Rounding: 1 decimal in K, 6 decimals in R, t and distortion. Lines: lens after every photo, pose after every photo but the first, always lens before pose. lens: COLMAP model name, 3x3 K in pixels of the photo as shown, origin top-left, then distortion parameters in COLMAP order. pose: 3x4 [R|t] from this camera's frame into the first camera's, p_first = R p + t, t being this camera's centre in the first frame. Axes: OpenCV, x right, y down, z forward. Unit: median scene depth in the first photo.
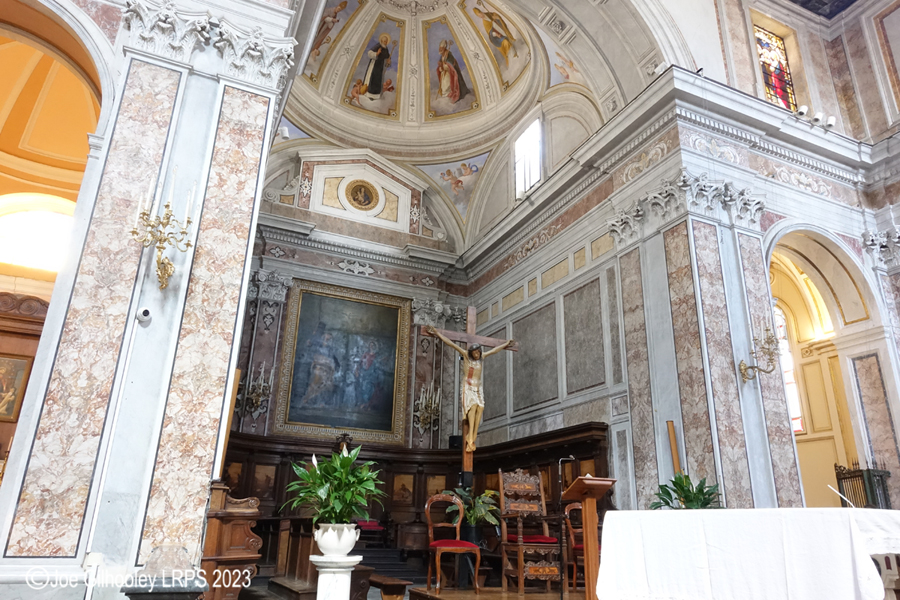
lens RADIAL K [[621.1, 0, 450.7], [0, 621.1, 301.6], [0, 0, 1]] dist [0.004665, -0.002220]
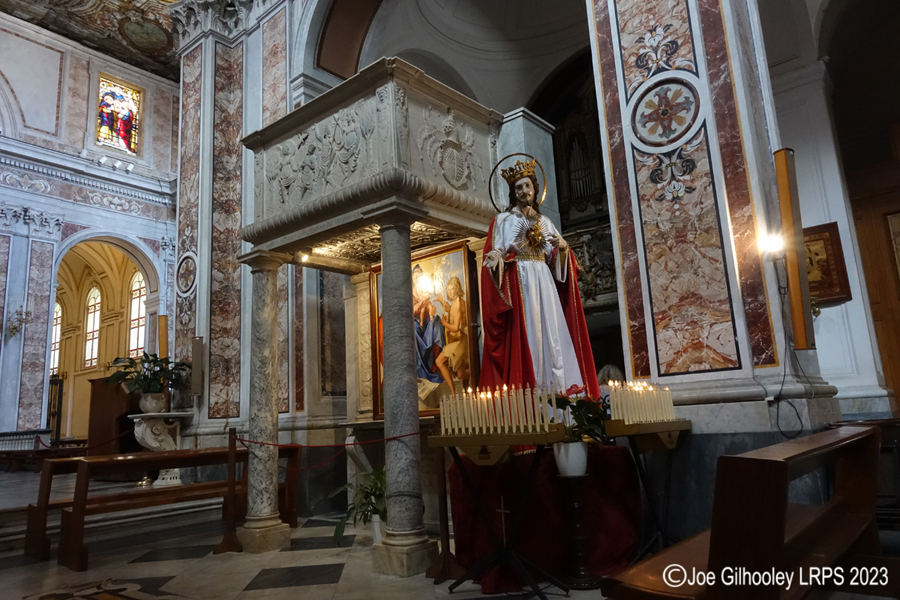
lens RADIAL K [[622.2, 0, 450.9], [0, 622.2, 302.8], [0, 0, 1]] dist [0.006645, -0.004770]
pose [[0.886283, 0.014035, 0.462931, 0.466088], [-0.087629, 0.986568, 0.137857, -0.184208], [-0.454779, -0.162747, 0.875608, -0.619674]]
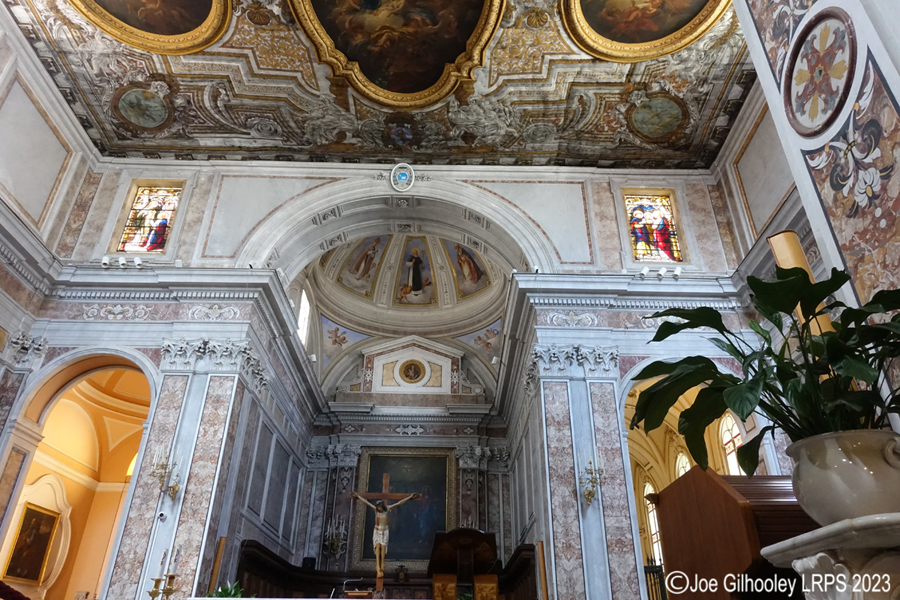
lens RADIAL K [[621.1, 0, 450.7], [0, 621.1, 301.6], [0, 0, 1]] dist [0.004665, -0.002220]
pose [[0.915646, -0.217030, -0.338364, 0.464693], [0.152969, 0.966524, -0.205991, -0.035793], [0.371743, 0.136856, 0.918192, -0.221411]]
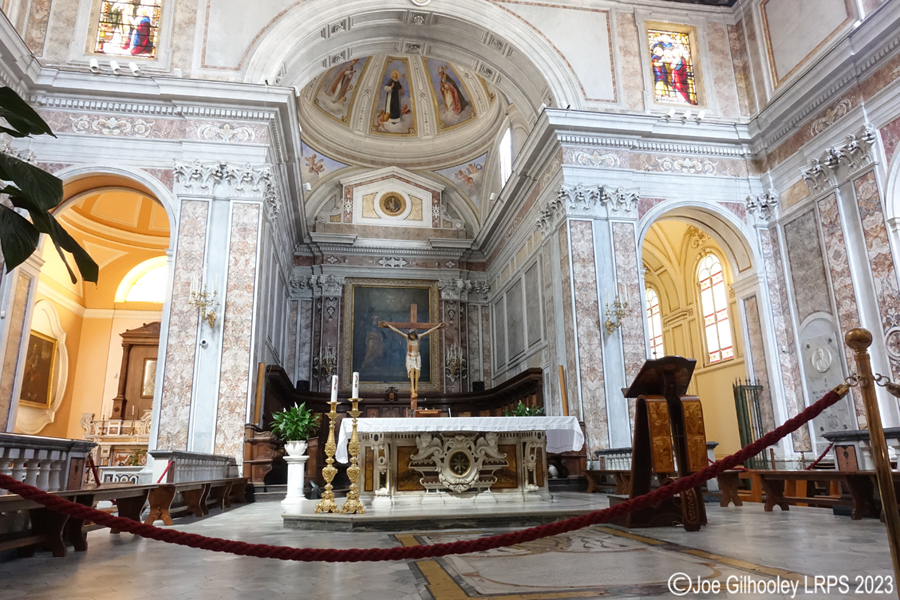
lens RADIAL K [[621.1, 0, 450.7], [0, 621.1, 301.6], [0, 0, 1]] dist [0.004665, -0.002220]
pose [[0.965448, -0.108795, -0.236800, 0.293530], [0.130552, 0.988354, 0.078180, -0.063668], [0.225537, -0.106394, 0.968408, -0.278682]]
